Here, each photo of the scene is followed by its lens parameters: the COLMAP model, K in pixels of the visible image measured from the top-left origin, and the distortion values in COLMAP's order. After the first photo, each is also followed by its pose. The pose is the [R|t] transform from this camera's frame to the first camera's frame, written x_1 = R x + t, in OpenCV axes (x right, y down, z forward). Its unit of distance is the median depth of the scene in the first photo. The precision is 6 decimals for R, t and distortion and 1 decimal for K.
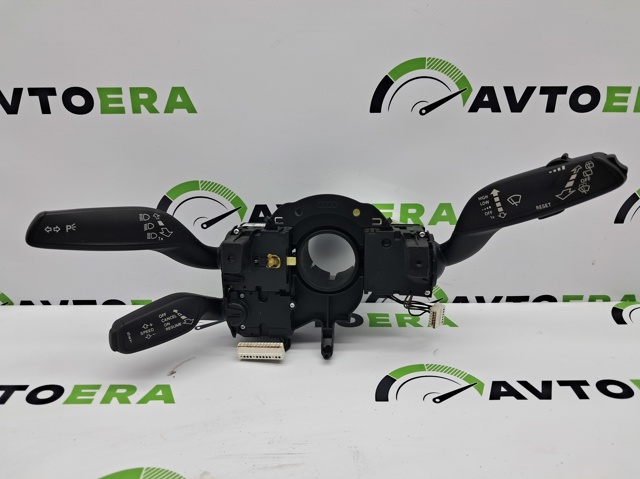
lens RADIAL K [[523.3, 0, 320.0], [0, 523.3, 239.5], [0, 0, 1]] dist [-0.001462, 0.017541]
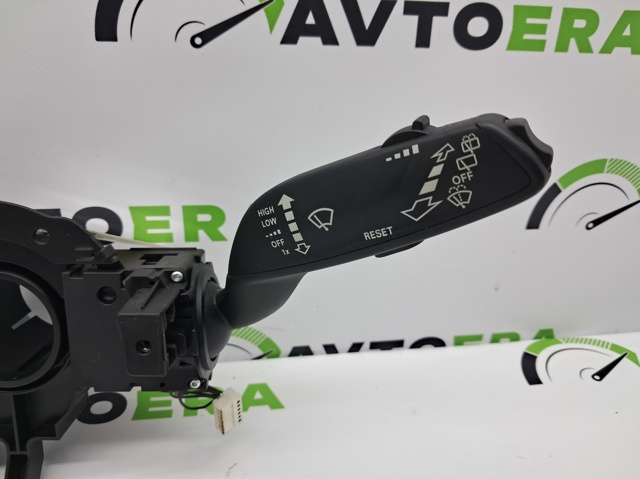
lens RADIAL K [[523.3, 0, 320.0], [0, 523.3, 239.5], [0, 0, 1]] dist [-0.001462, 0.017541]
pose [[0.990501, -0.029470, 0.134309, 0.235671], [0.021765, 0.998051, 0.058480, -0.064635], [-0.135770, -0.055001, 0.989212, 0.416395]]
